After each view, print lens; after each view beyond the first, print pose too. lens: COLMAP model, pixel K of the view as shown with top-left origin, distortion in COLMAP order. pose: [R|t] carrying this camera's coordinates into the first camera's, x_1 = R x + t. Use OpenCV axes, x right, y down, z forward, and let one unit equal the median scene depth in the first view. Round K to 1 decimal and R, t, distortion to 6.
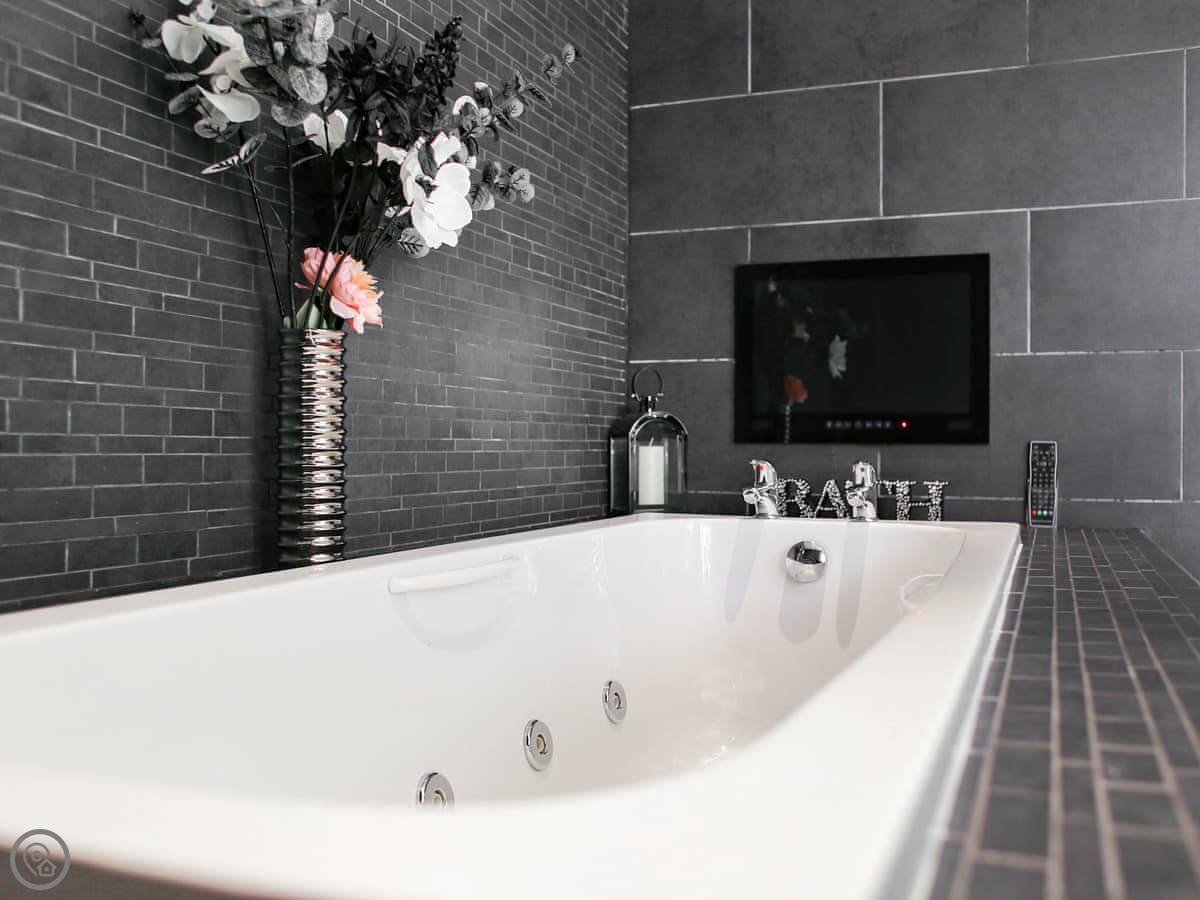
lens RADIAL K [[1079.8, 0, 646.8], [0, 1079.8, 473.1], [0, 0, 1]] dist [-0.029682, 0.049635]
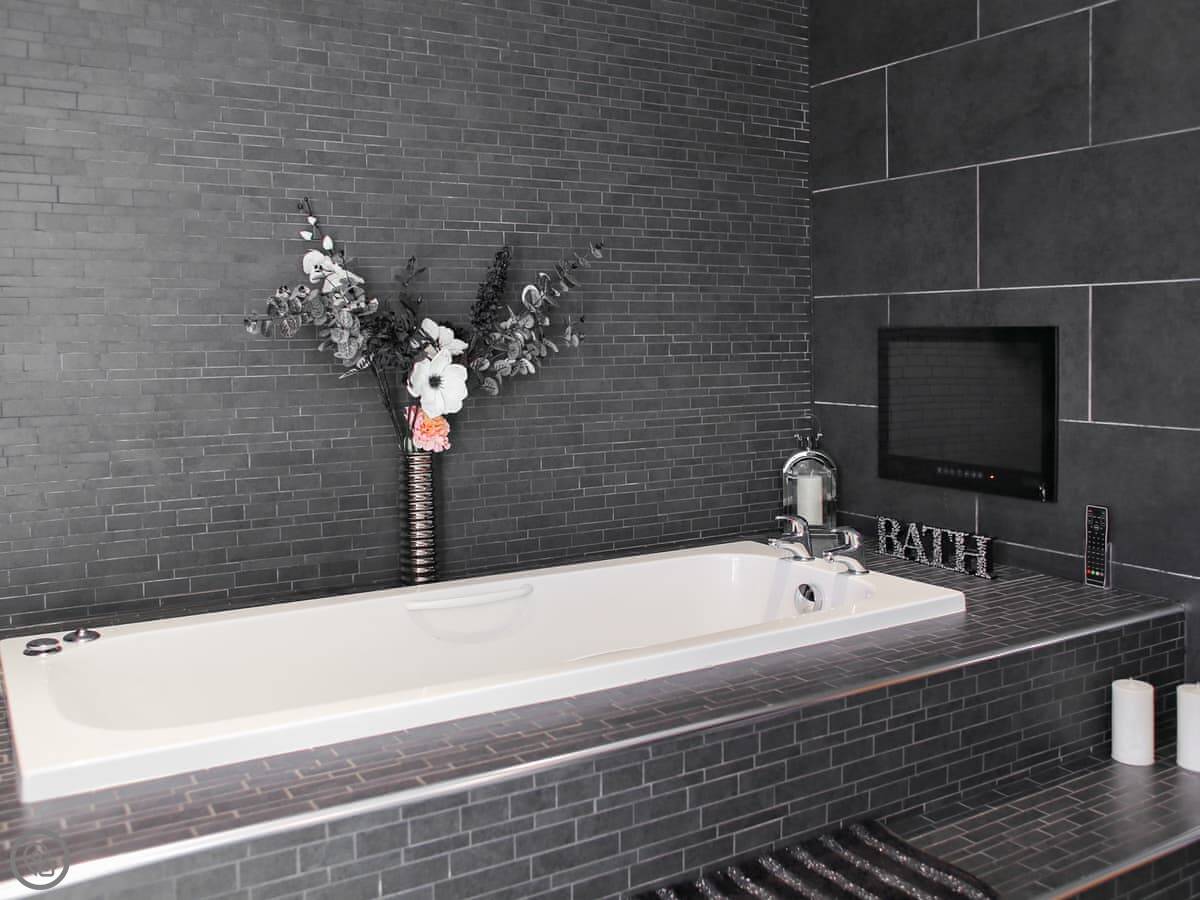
lens RADIAL K [[1079.8, 0, 594.1], [0, 1079.8, 447.7], [0, 0, 1]] dist [-0.029682, 0.049635]
pose [[0.786731, 0.044516, -0.615689, 0.626993], [0.001905, 0.997217, 0.074536, -0.166366], [0.617293, -0.059813, 0.784456, -0.128052]]
